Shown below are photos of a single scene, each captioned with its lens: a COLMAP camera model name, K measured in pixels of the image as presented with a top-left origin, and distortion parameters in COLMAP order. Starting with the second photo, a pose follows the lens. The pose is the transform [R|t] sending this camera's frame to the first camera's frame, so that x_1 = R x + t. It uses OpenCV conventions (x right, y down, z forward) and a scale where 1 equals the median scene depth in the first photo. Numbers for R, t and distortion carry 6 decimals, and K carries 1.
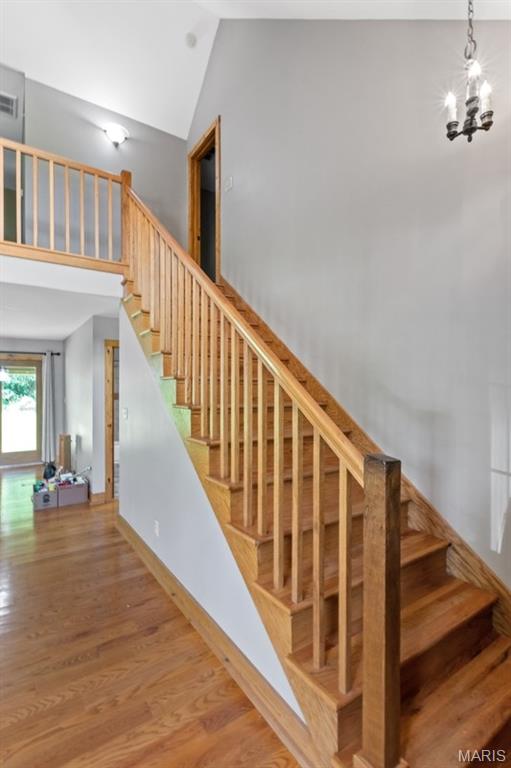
lens RADIAL K [[361.6, 0, 256.9], [0, 361.6, 390.5], [0, 0, 1]] dist [0.002371, 0.000503]
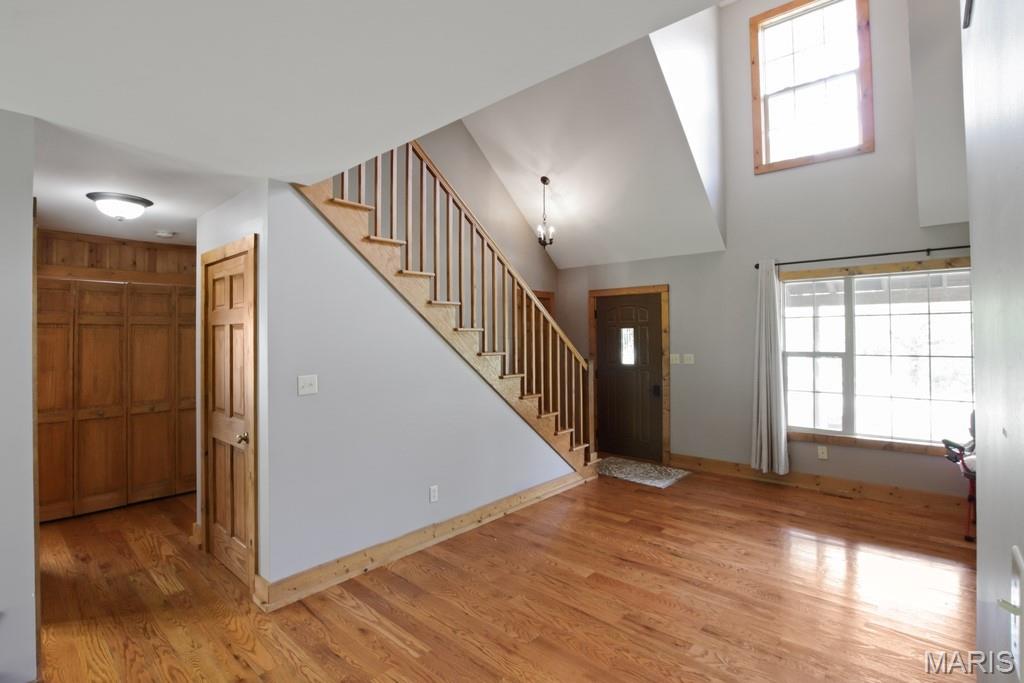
lens RADIAL K [[488.5, 0, 513.2], [0, 488.5, 332.4], [0, 0, 1]] dist [-0.024022, 0.000952]
pose [[-0.245973, 0.012032, 0.969202, -0.991450], [0.015661, 0.999842, -0.008438, -0.007784], [-0.969150, 0.013103, -0.246122, 0.718079]]
